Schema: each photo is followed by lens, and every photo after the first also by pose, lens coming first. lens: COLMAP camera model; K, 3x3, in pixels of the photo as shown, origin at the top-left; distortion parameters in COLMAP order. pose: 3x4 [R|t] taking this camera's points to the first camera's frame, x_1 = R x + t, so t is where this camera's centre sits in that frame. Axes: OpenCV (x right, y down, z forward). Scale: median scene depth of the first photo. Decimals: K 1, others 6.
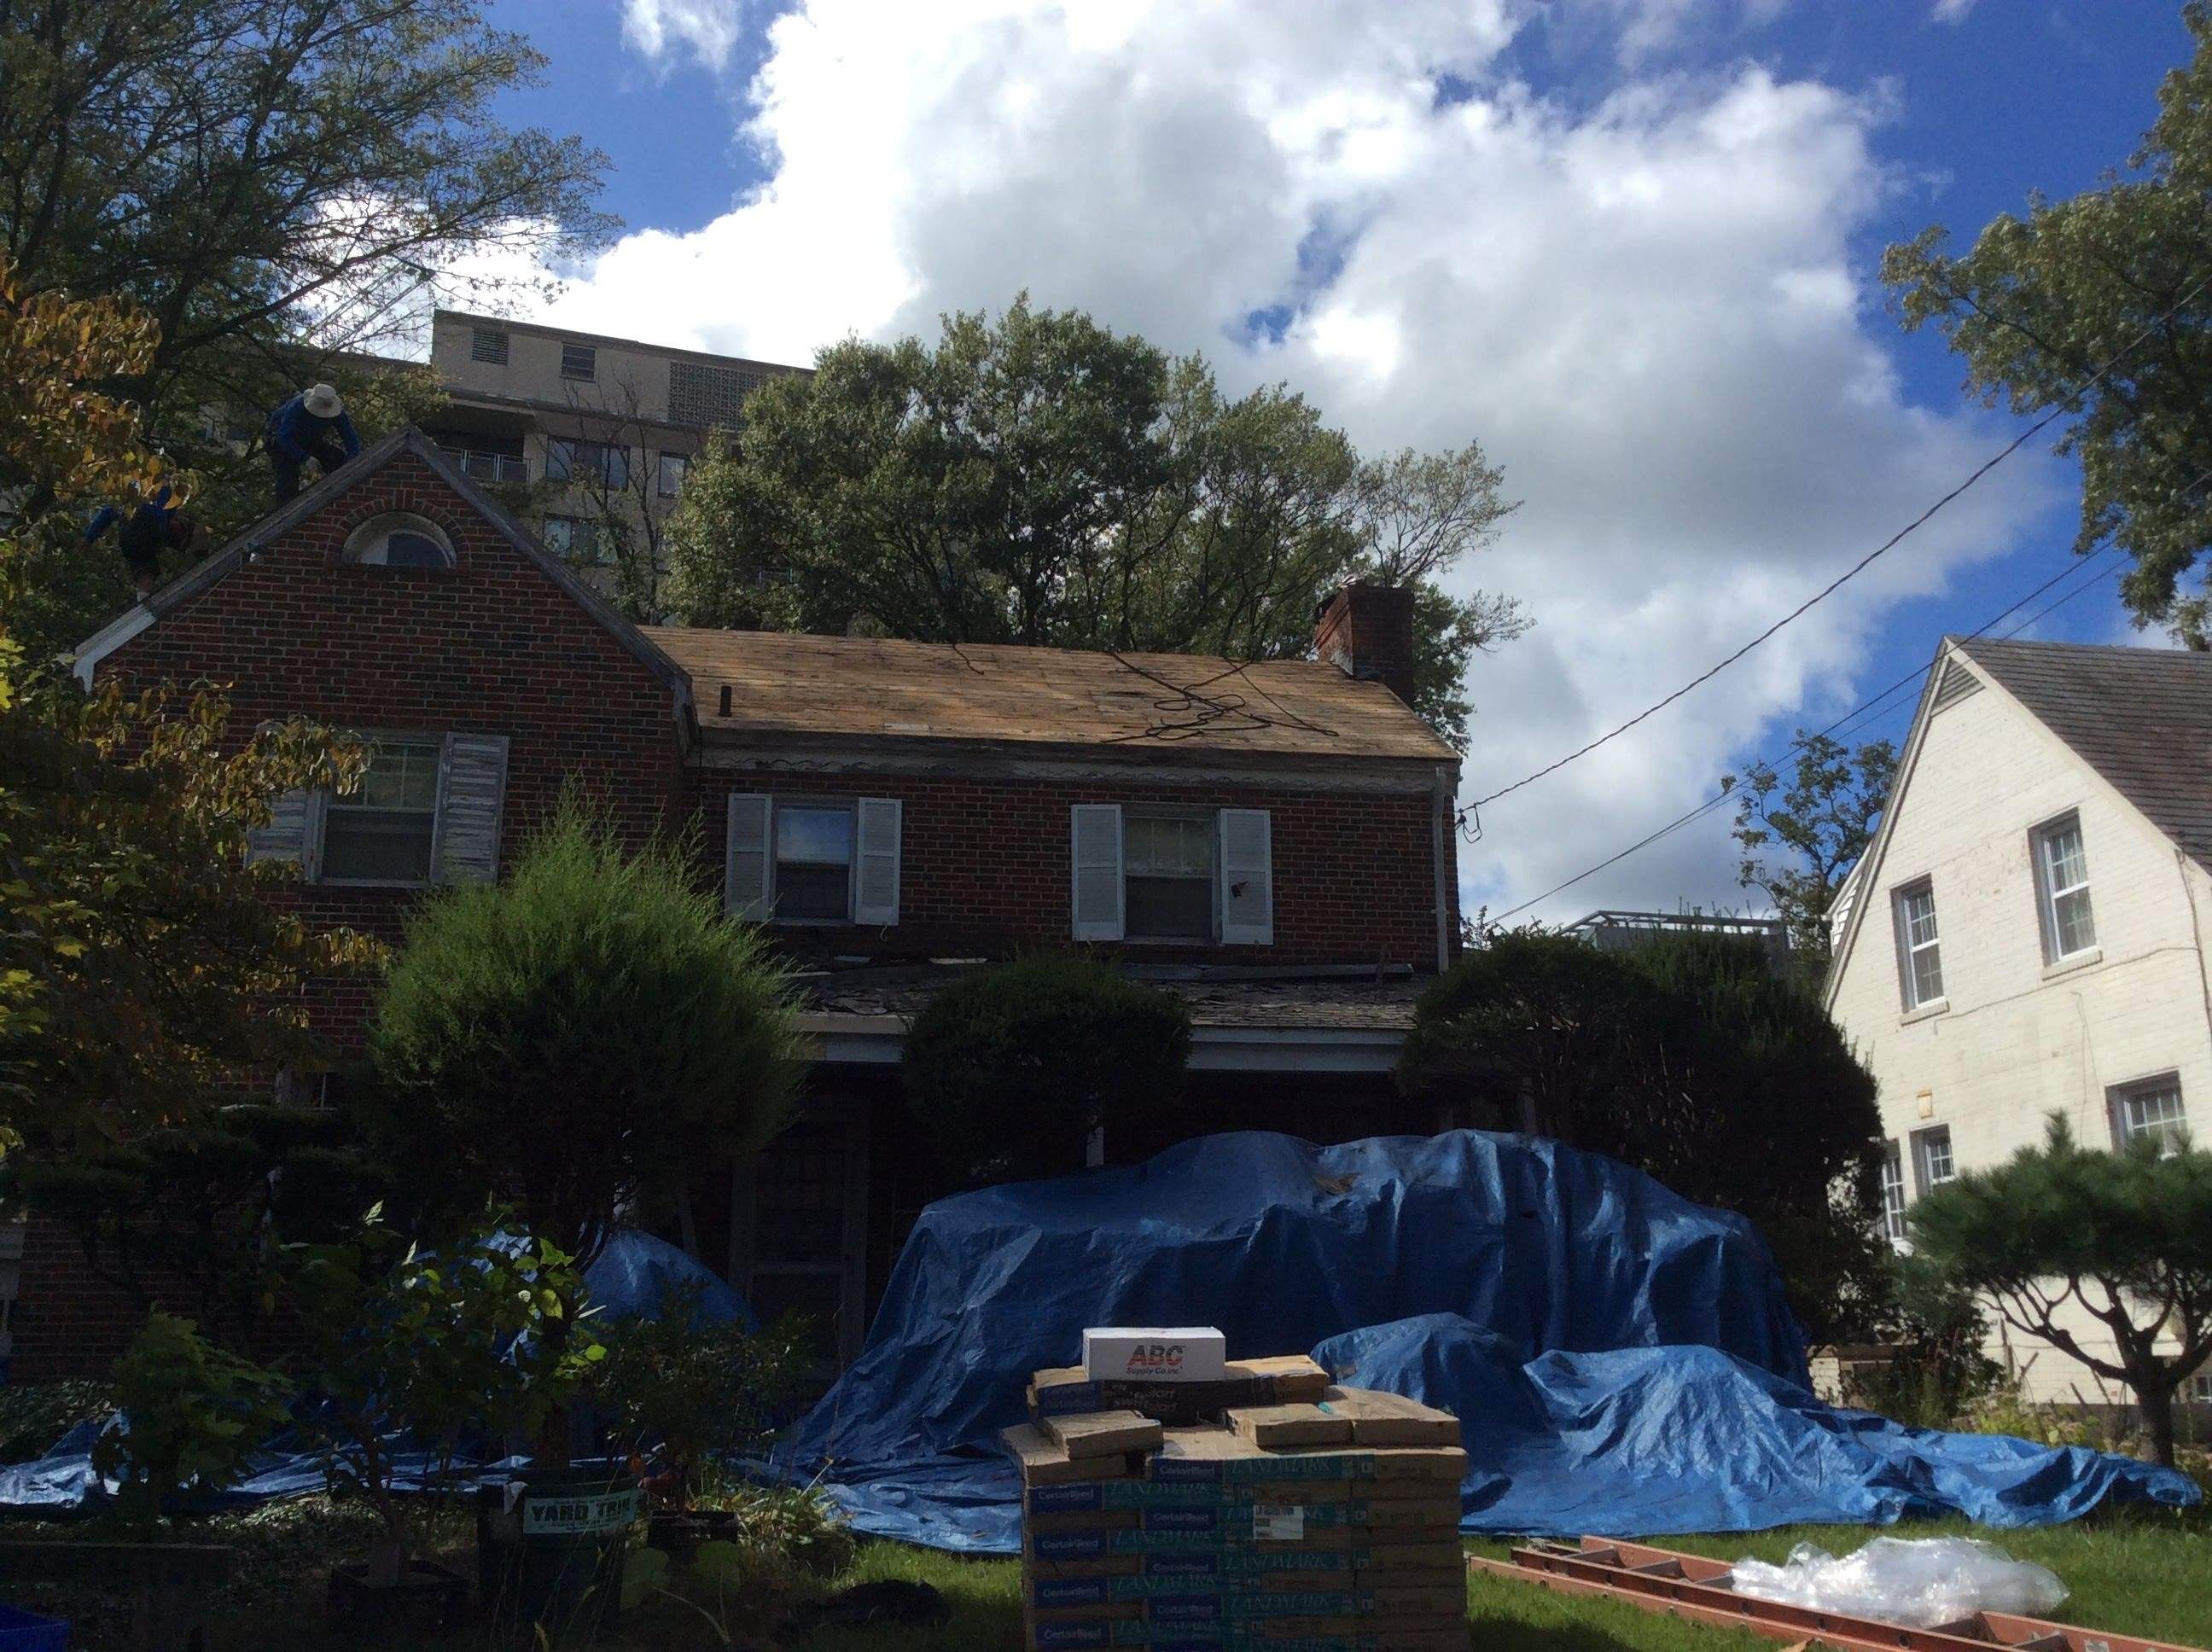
lens RADIAL K [[2037.3, 0, 1105.2], [0, 2037.3, 840.4], [0, 0, 1]] dist [0.136842, -0.304908]
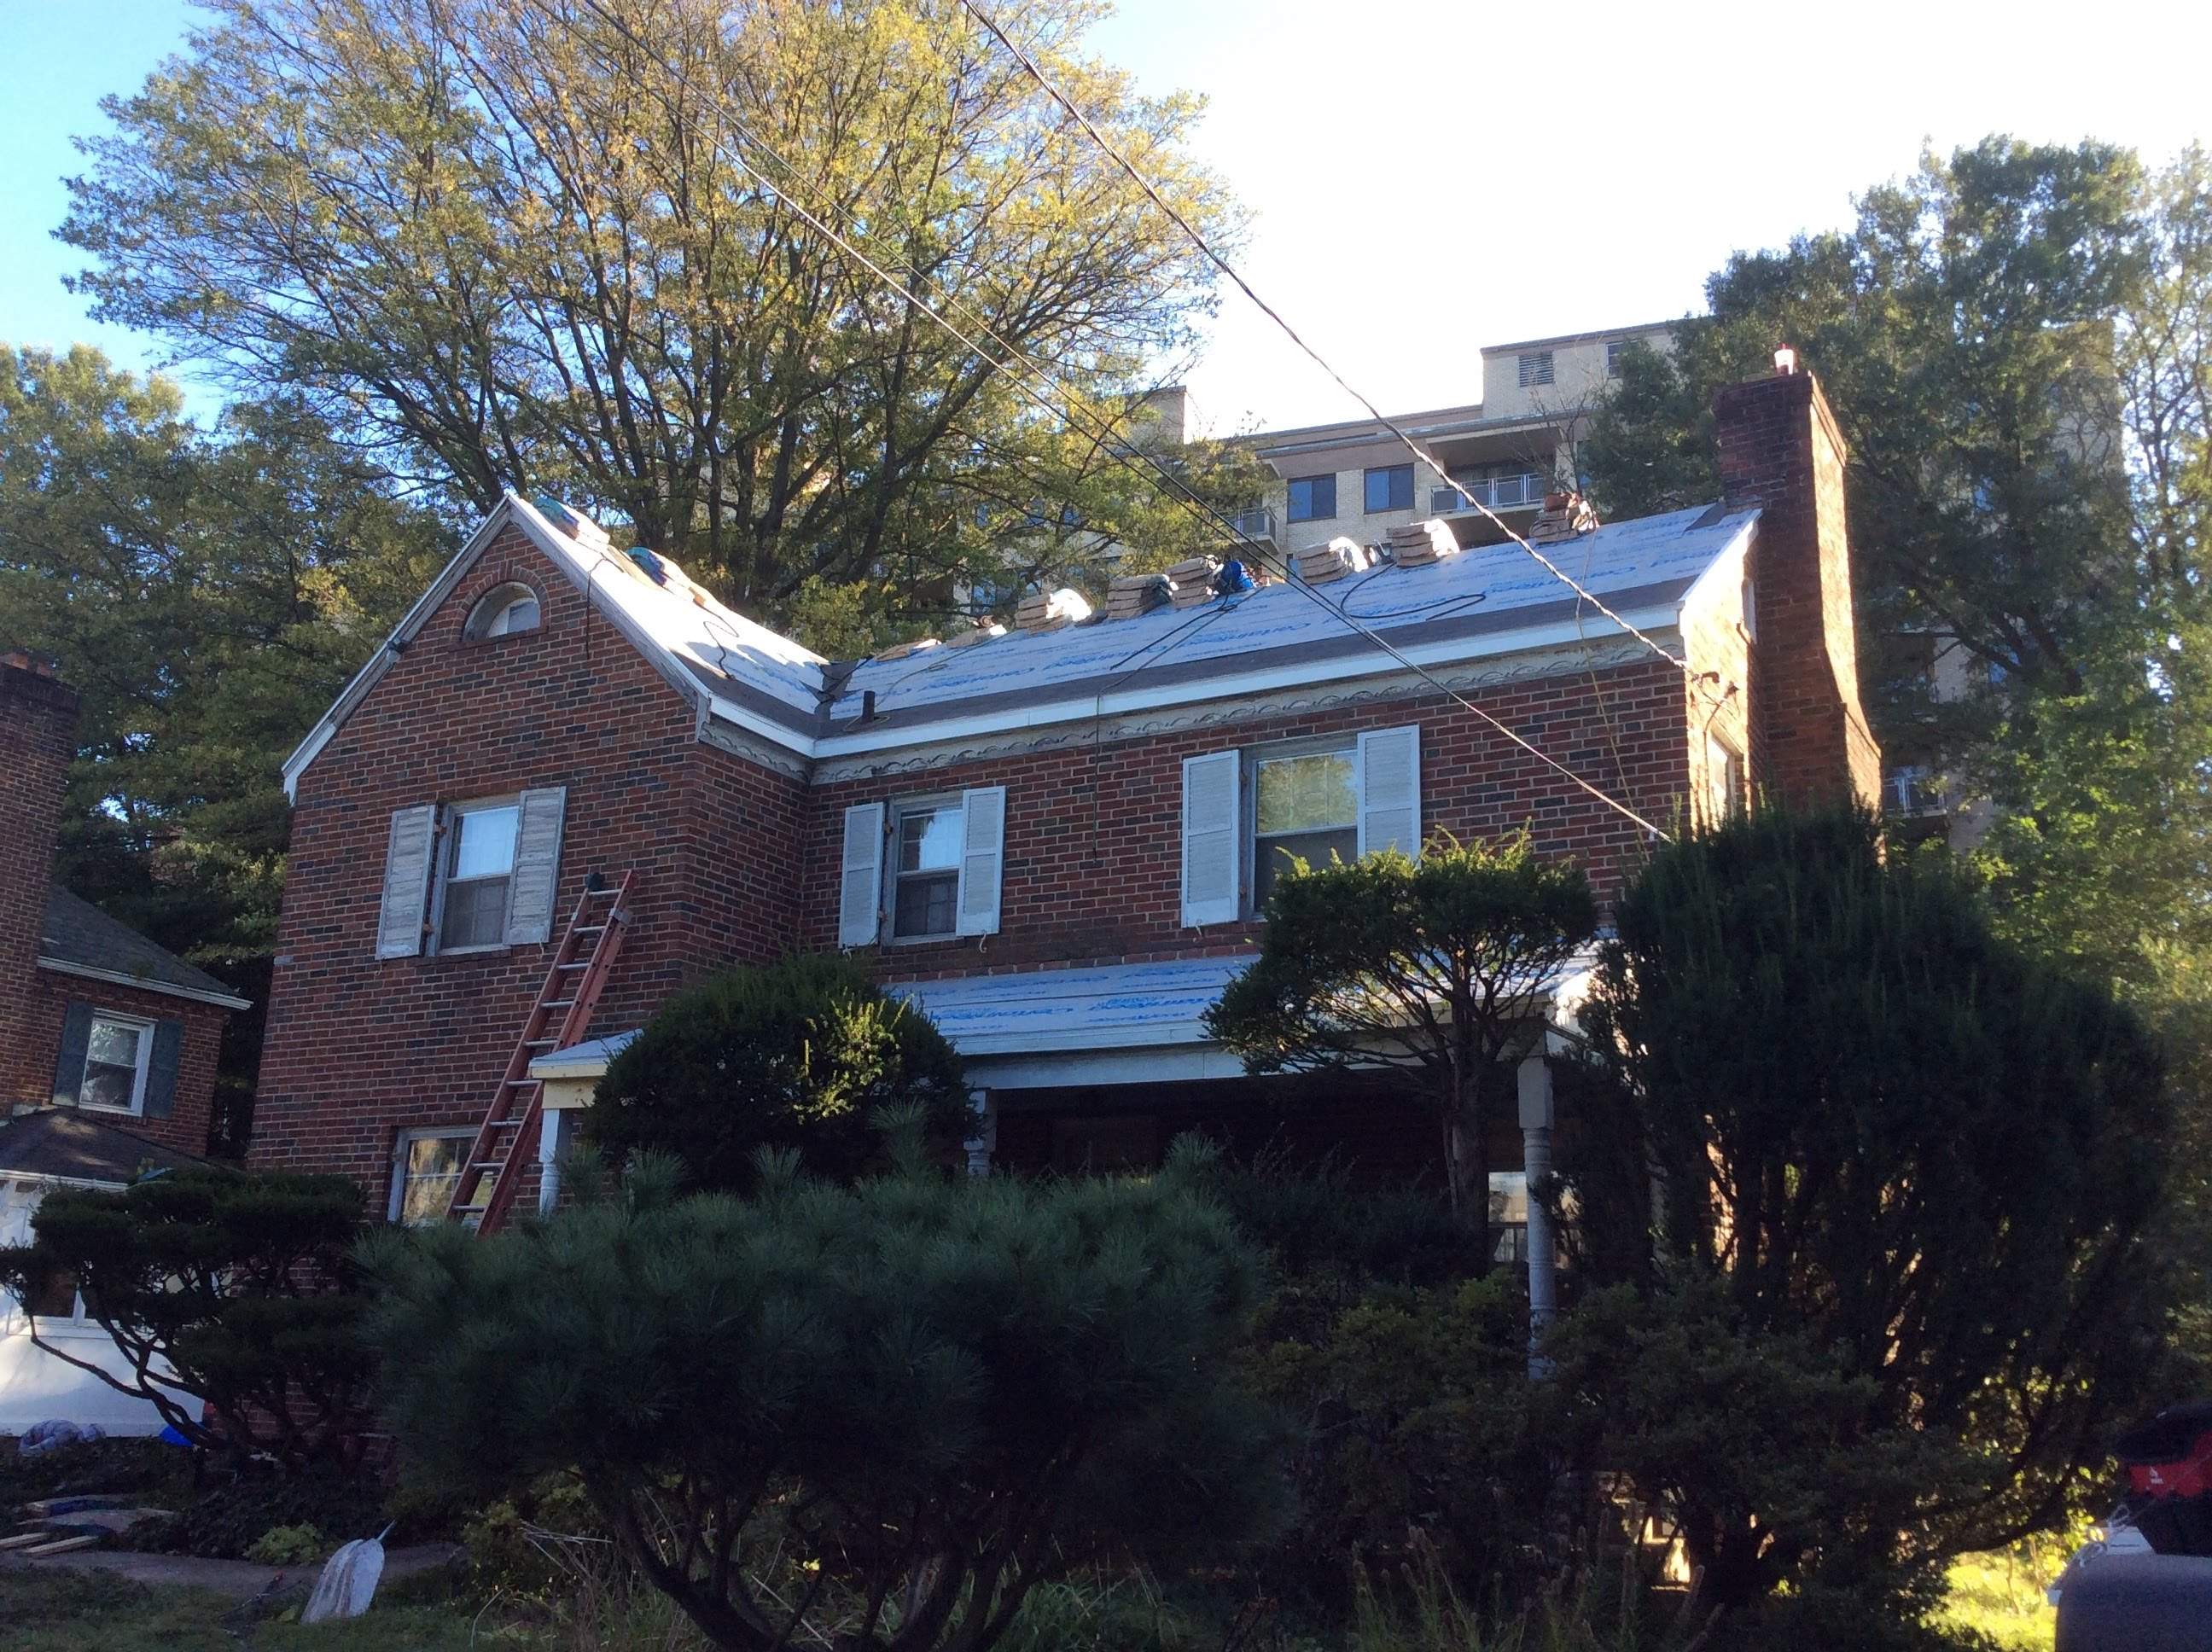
lens RADIAL K [[2052.2, 0, 1101.0], [0, 2052.2, 829.2], [0, 0, 1]] dist [0.124907, -0.312503]
pose [[0.789612, -0.138335, -0.597809, 0.449672], [0.127565, 0.989978, -0.060591, 0.055978], [0.600200, -0.028416, 0.799345, 0.334754]]
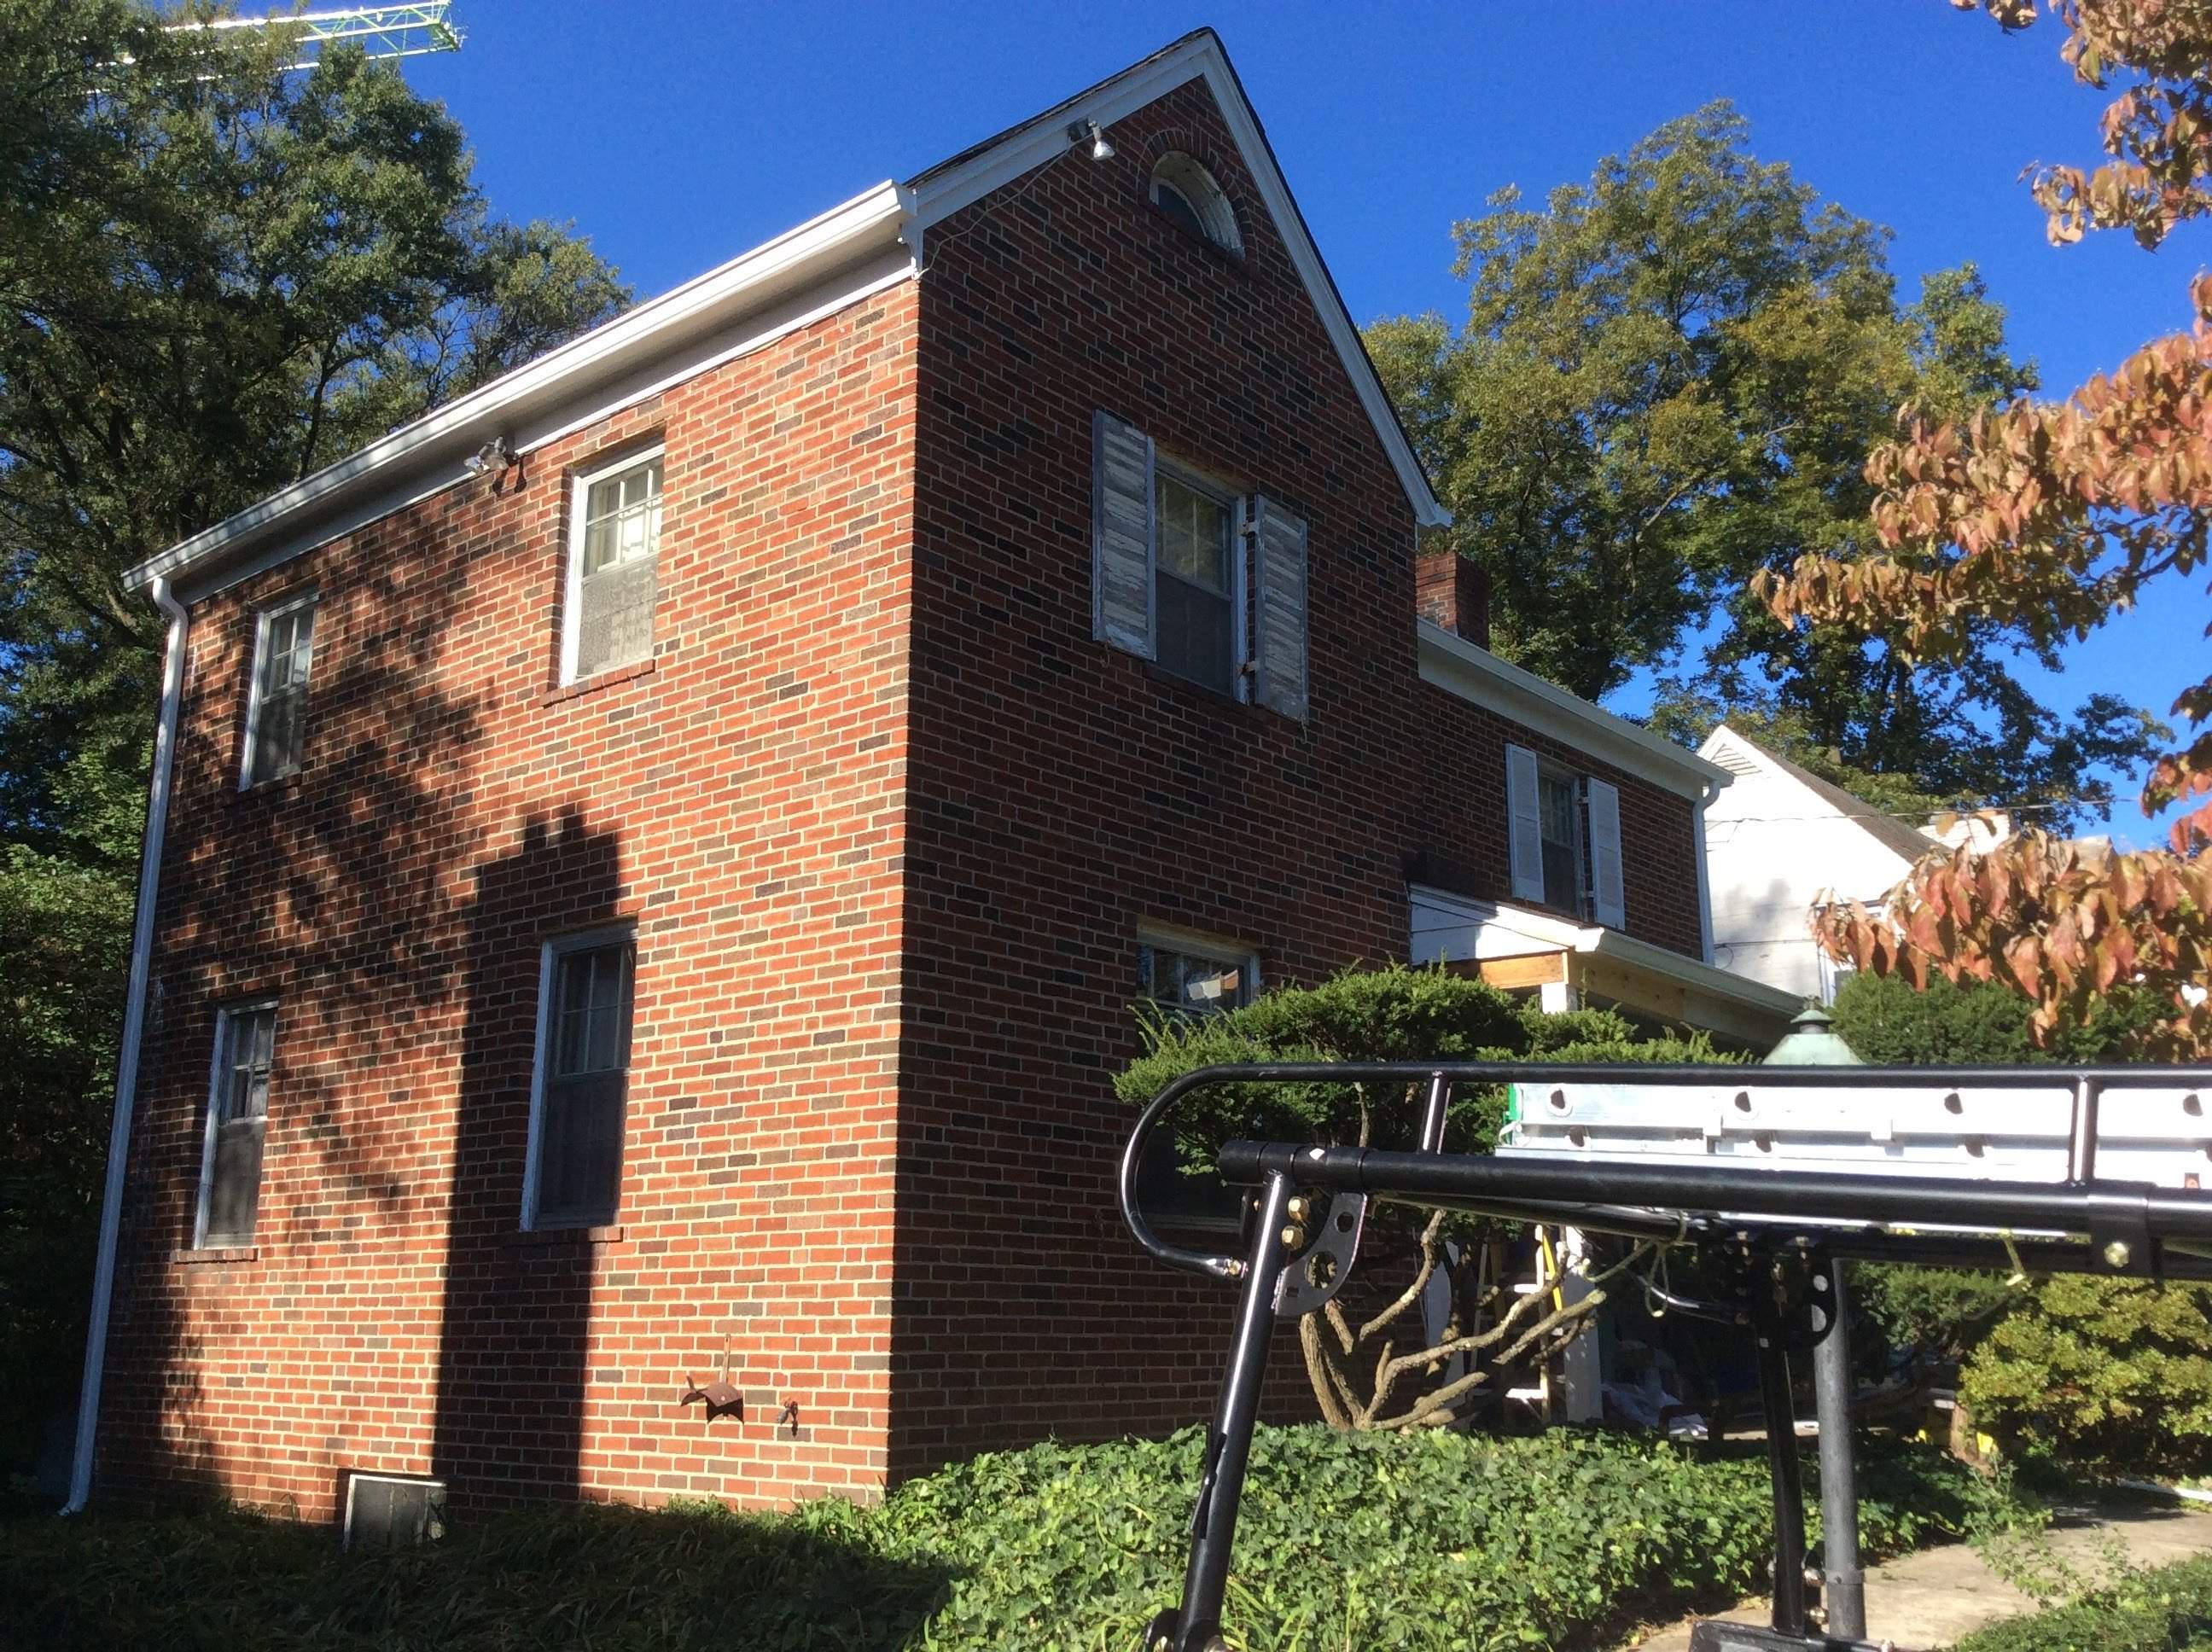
lens RADIAL K [[2037.3, 0, 1105.2], [0, 2037.3, 840.4], [0, 0, 1]] dist [0.136842, -0.304908]
pose [[0.752714, 0.165183, 0.637288, -0.717306], [-0.177538, 0.983079, -0.045118, 0.096419], [-0.633957, -0.079182, 0.769304, 0.436088]]
